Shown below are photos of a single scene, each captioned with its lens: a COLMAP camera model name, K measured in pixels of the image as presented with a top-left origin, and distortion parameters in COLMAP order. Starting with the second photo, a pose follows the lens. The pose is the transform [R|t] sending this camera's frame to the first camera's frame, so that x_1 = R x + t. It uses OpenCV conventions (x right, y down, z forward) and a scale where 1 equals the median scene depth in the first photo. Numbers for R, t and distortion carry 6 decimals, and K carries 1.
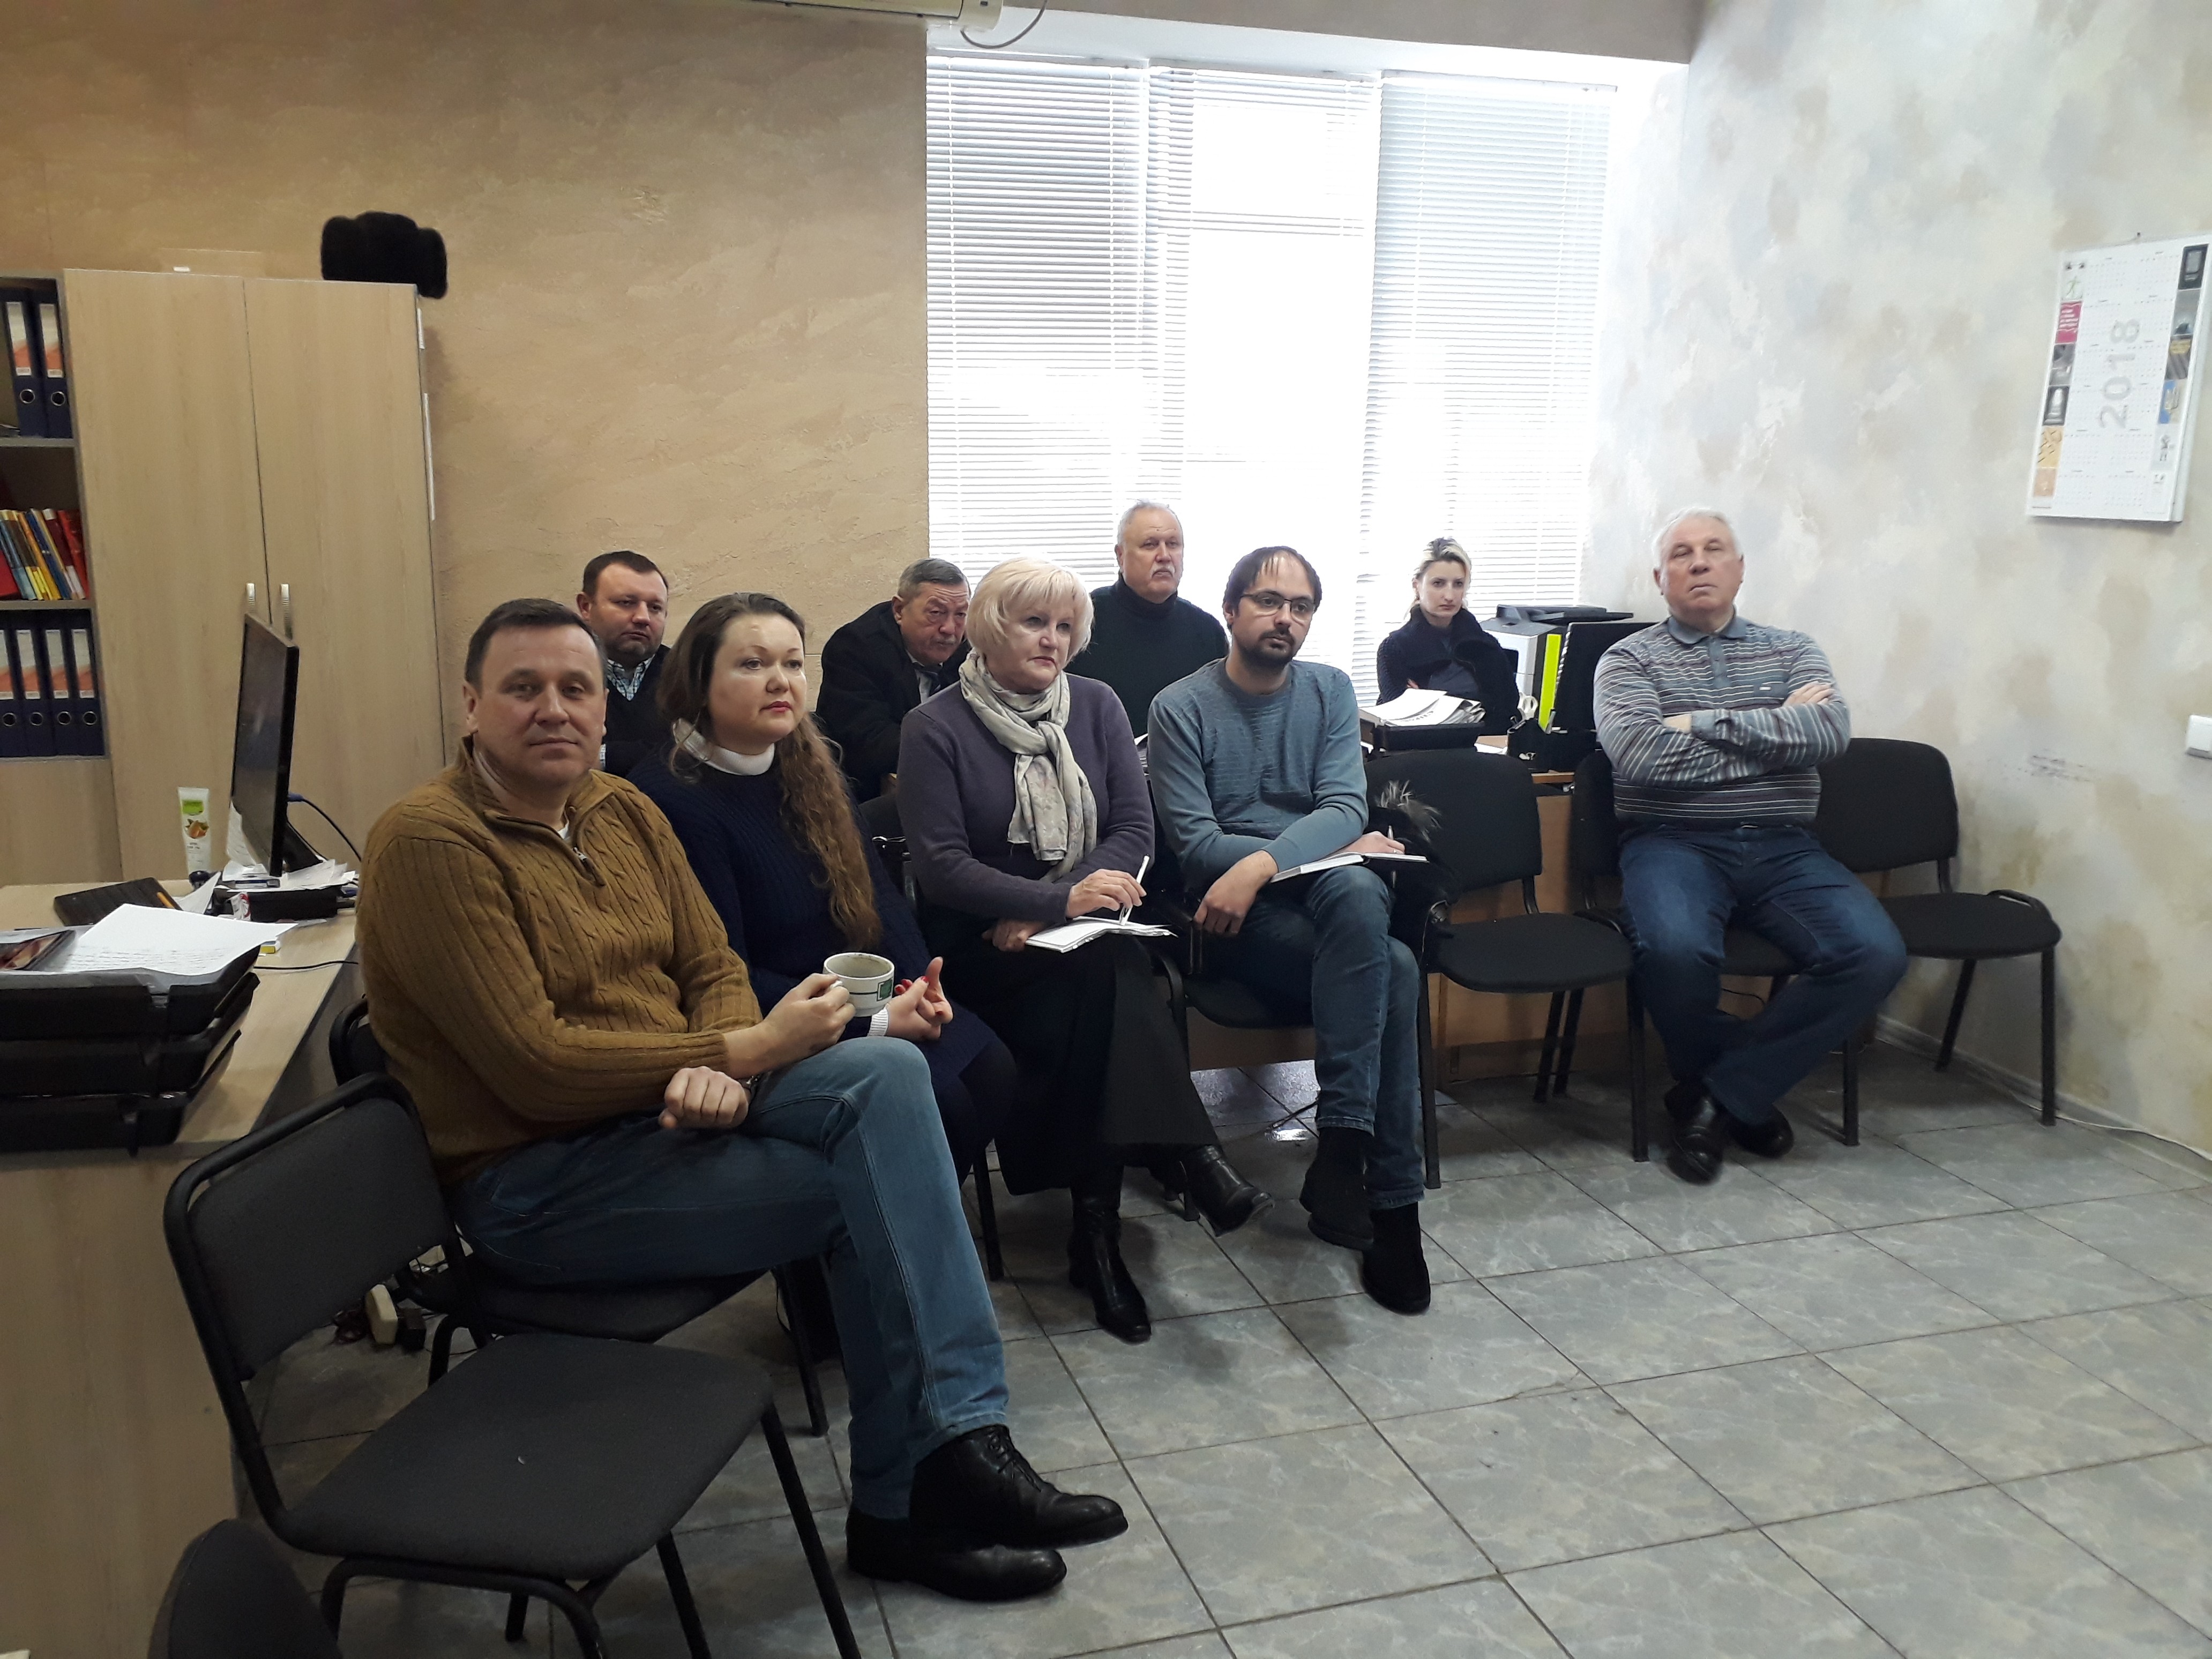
lens RADIAL K [[1845.2, 0, 1136.4], [0, 1845.2, 837.6], [0, 0, 1]] dist [0.033252, -0.006965]
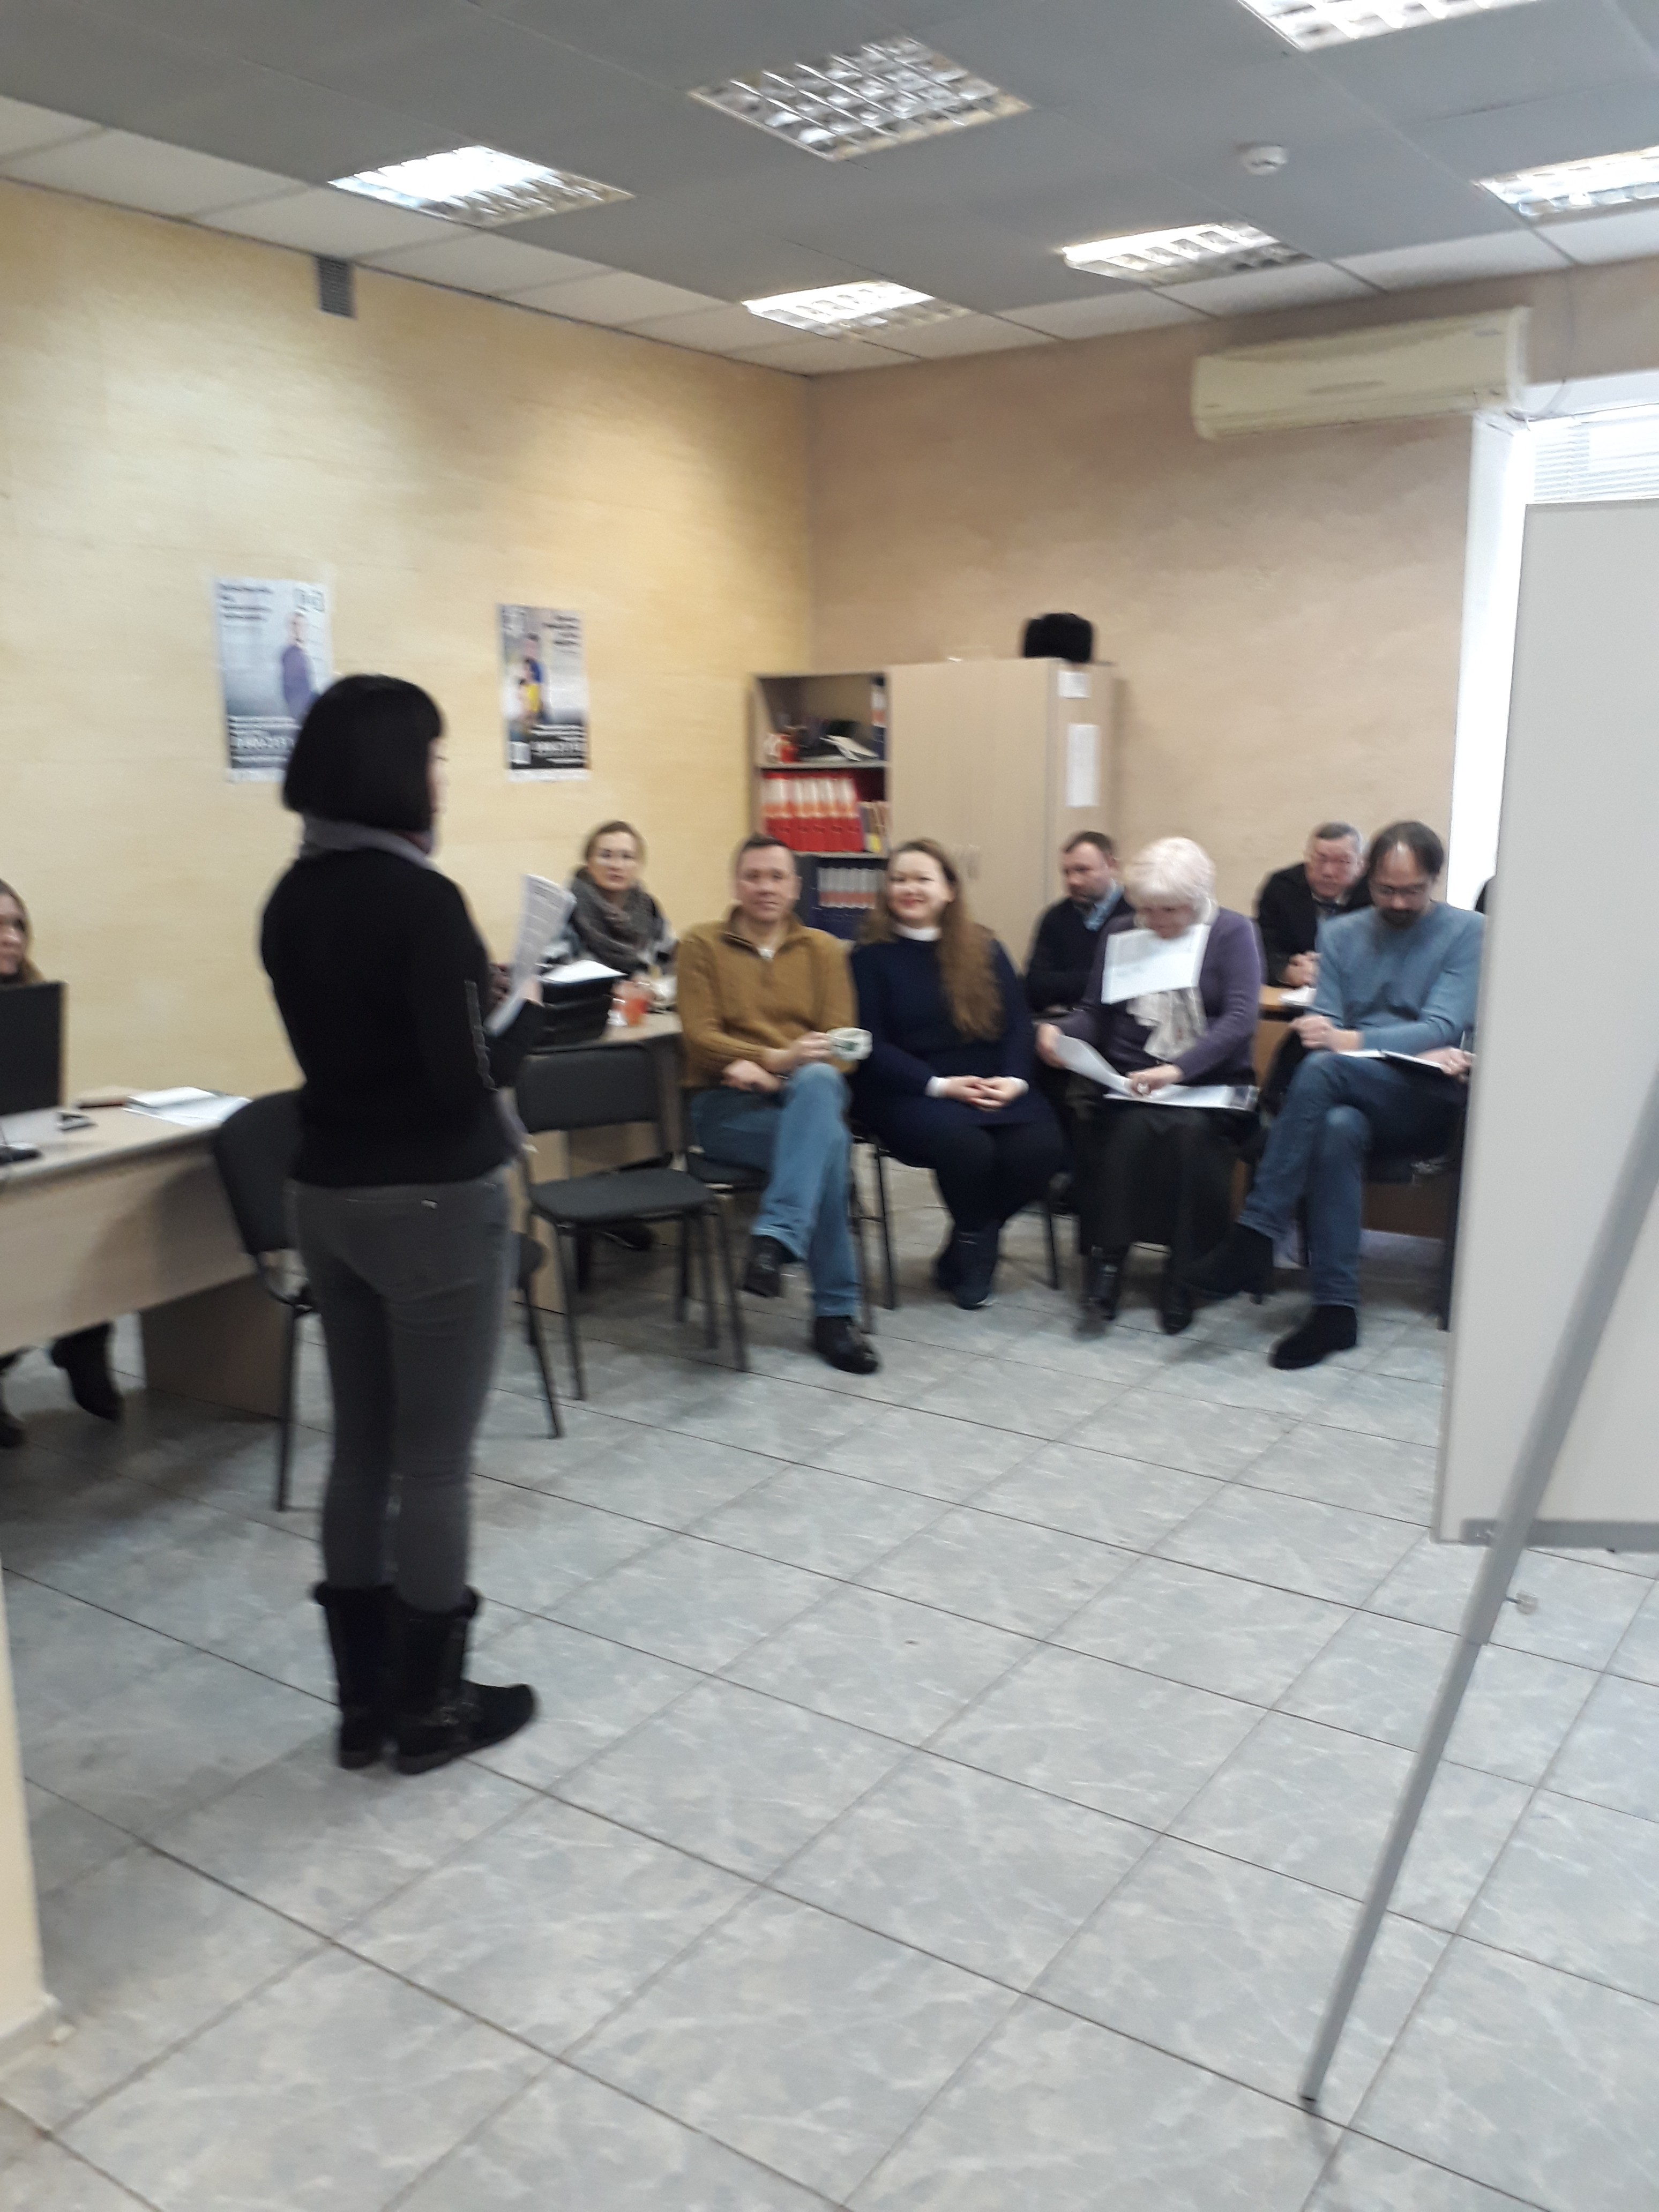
lens RADIAL K [[1845.2, 0, 788.2], [0, 1845.2, 1103.5], [0, 0, 1]] dist [0.033252, -0.006965]
pose [[0.587003, 0.128345, -0.799347, 0.783322], [-0.143674, 0.988196, 0.053160, 0.031934], [0.796735, 0.083640, 0.598513, -0.105791]]
